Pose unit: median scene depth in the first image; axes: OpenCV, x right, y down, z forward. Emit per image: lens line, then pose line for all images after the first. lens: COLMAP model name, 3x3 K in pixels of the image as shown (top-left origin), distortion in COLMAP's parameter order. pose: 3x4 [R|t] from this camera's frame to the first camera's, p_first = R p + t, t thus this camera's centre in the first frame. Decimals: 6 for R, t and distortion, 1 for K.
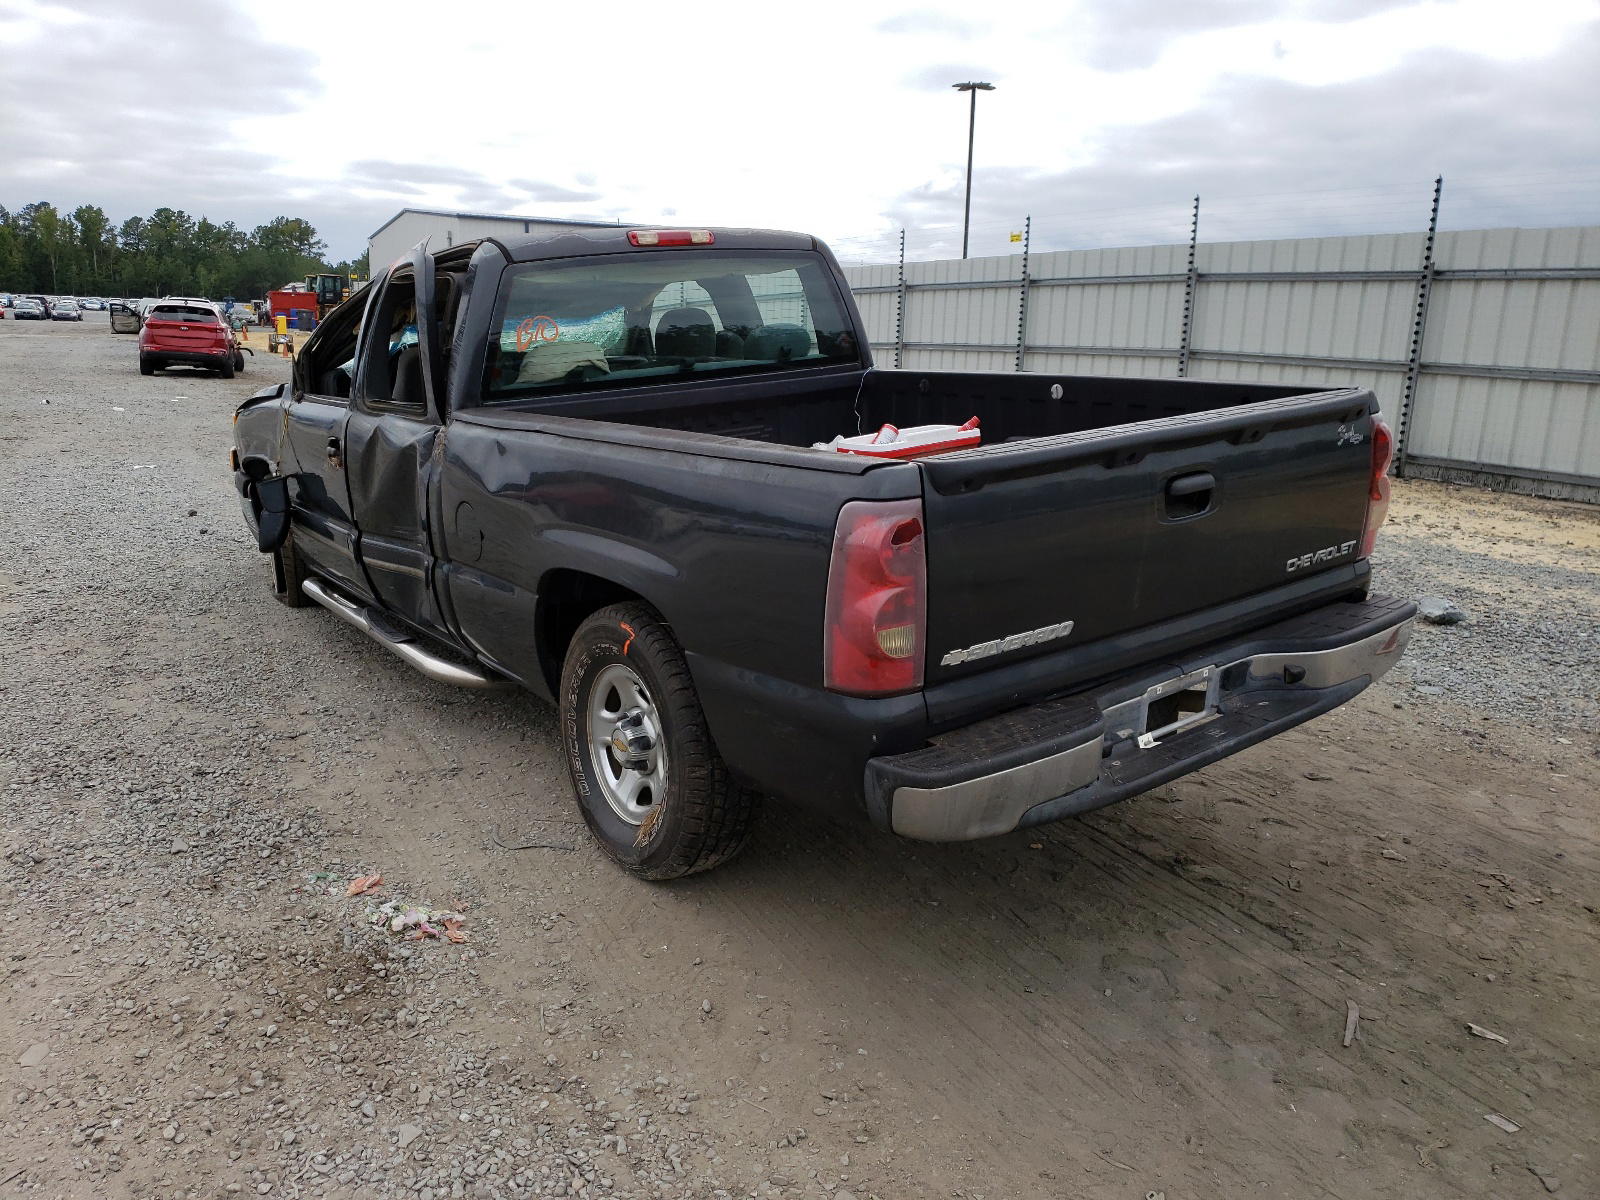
lens RADIAL K [[1236.6, 0, 778.1], [0, 1236.6, 598.1], [0, 0, 1]] dist [0.000447, 0.010886]
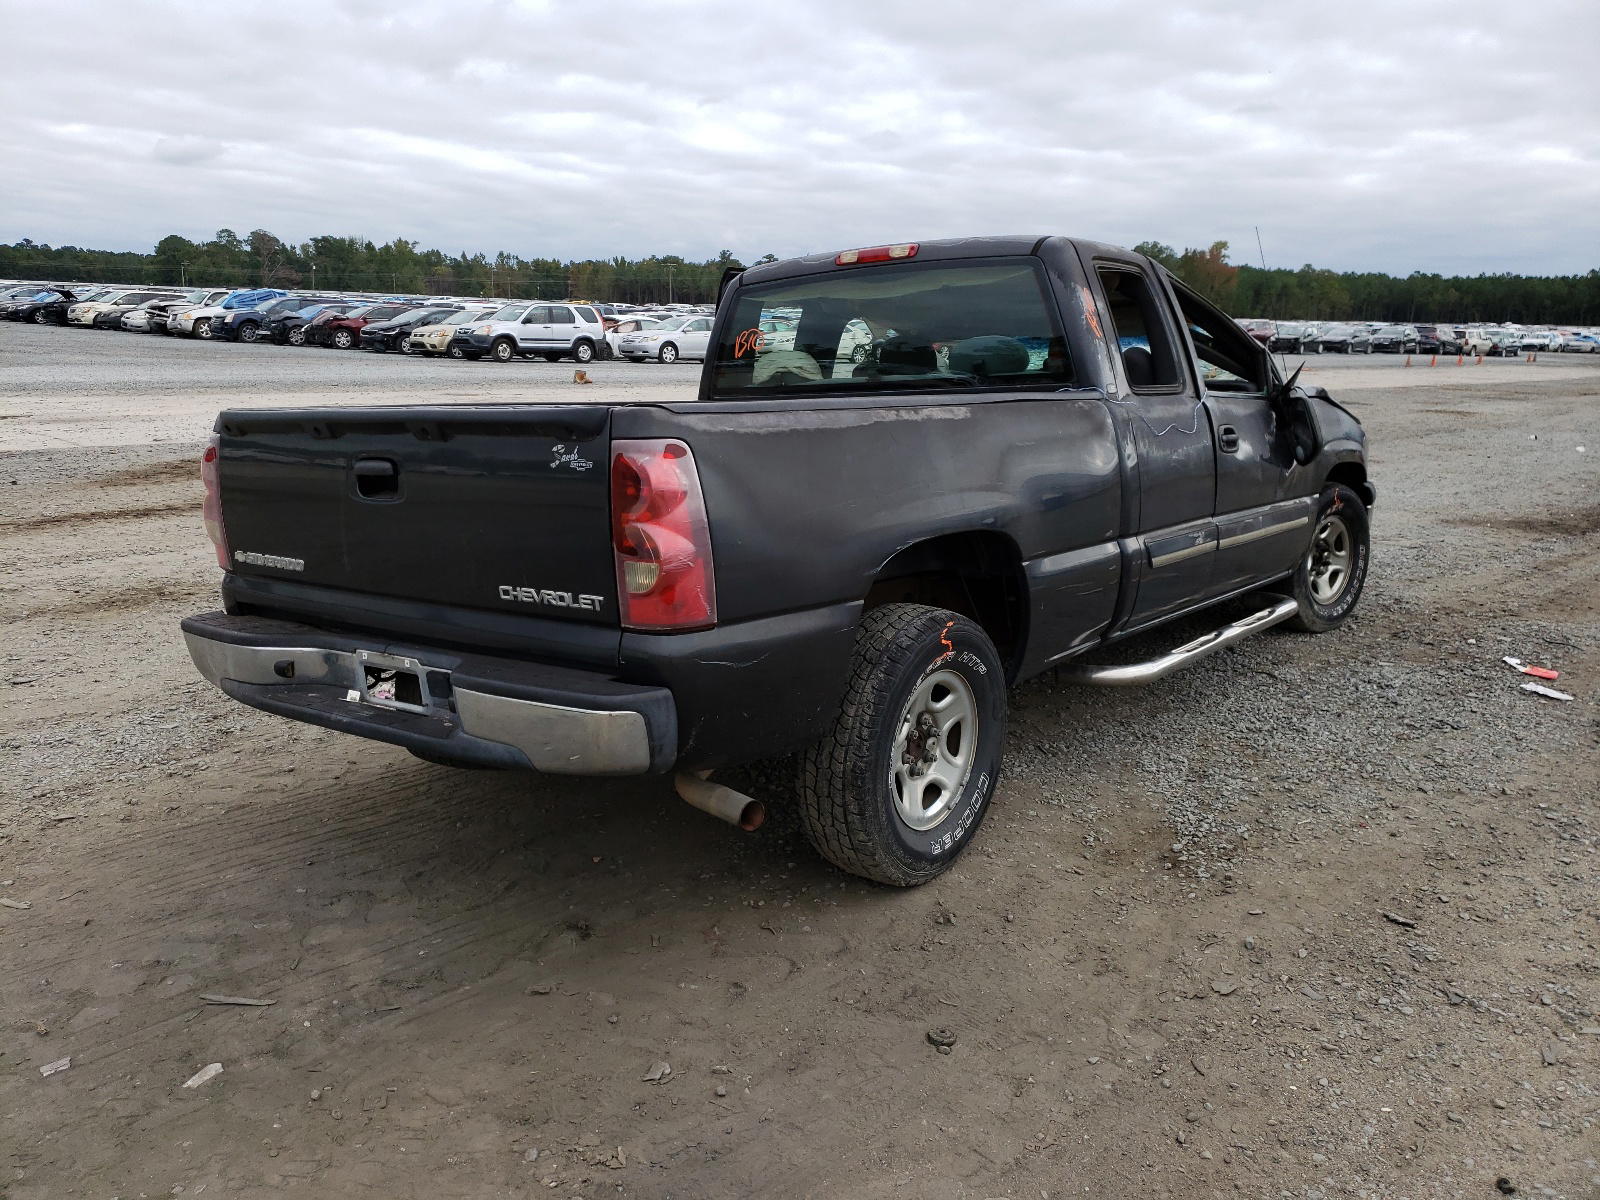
lens RADIAL K [[1294.0, 0, 800.3], [0, 1294.0, 551.8], [0, 0, 1]] dist [0.018078, 0.012389]
pose [[0.260232, 0.157716, -0.952578, 1.341833], [-0.228725, 0.968558, 0.097877, -0.192883], [0.938064, 0.192408, 0.288124, 0.920719]]
